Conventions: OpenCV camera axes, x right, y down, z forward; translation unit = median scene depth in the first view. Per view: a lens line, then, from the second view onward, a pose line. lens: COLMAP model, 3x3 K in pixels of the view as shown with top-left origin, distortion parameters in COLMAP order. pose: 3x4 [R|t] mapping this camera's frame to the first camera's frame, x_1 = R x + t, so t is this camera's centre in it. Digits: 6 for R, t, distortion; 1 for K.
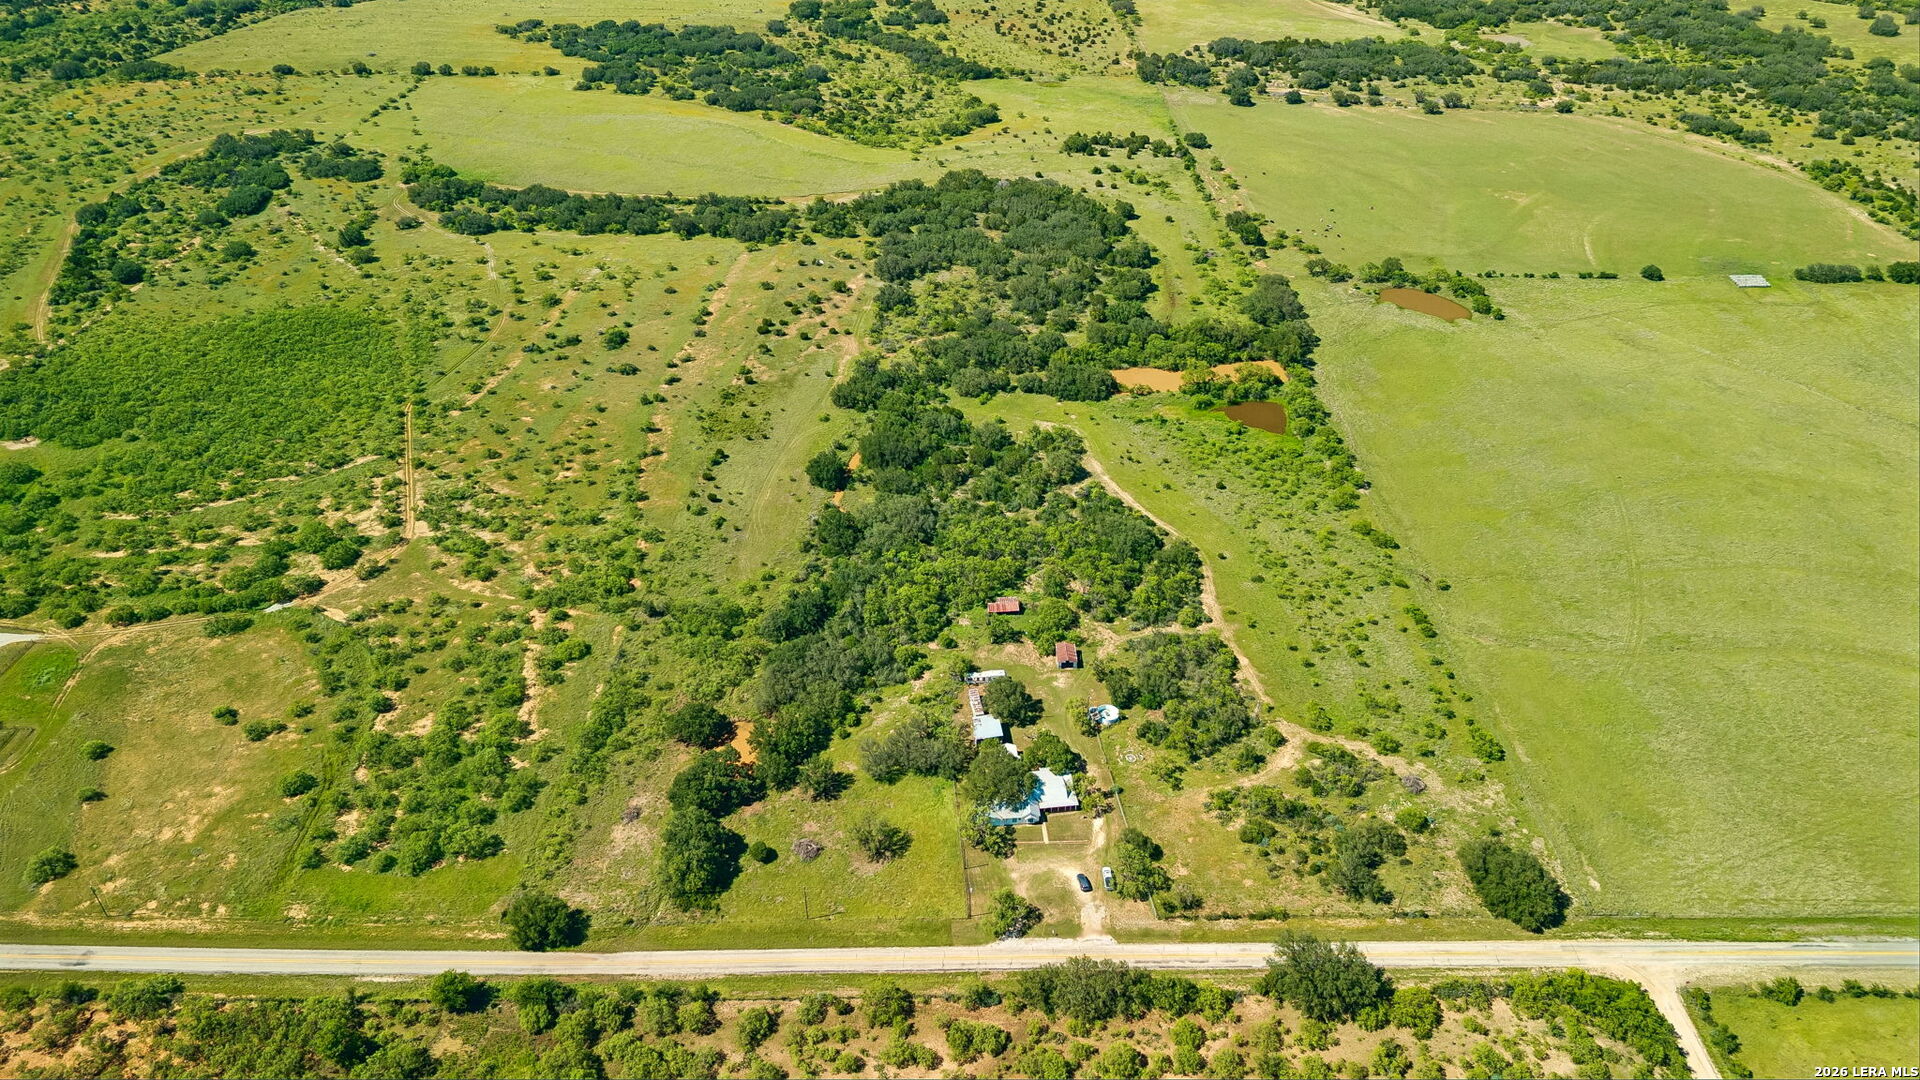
lens RADIAL K [[1284.9, 0, 959.4], [0, 1284.9, 538.8], [0, 0, 1]] dist [0.024086, -0.029470]
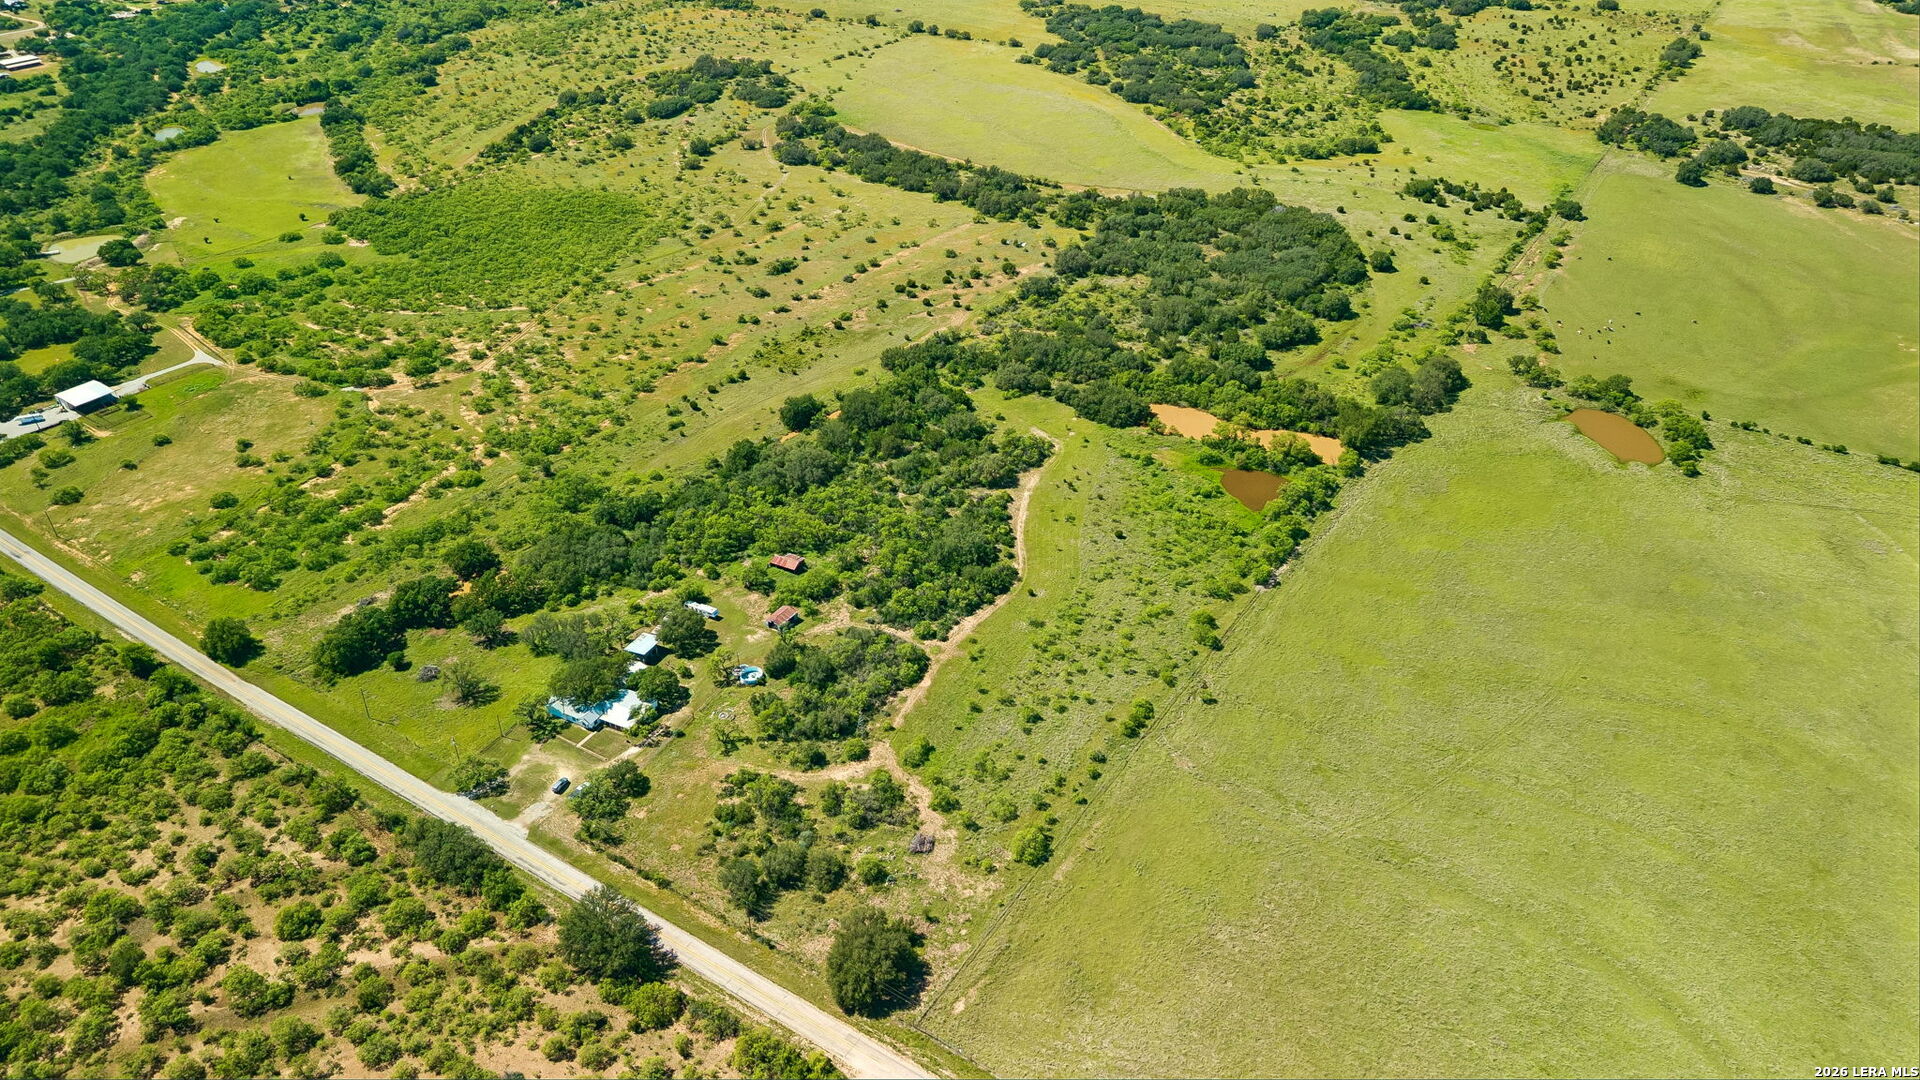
lens RADIAL K [[1284.9, 0, 955.3], [0, 1284.9, 533.0], [0, 0, 1]] dist [0.024086, -0.029470]
pose [[0.837744, 0.299727, -0.456452, 0.535112], [-0.301470, 0.950824, 0.071054, -0.073501], [0.455303, 0.078082, 0.886906, 0.116542]]
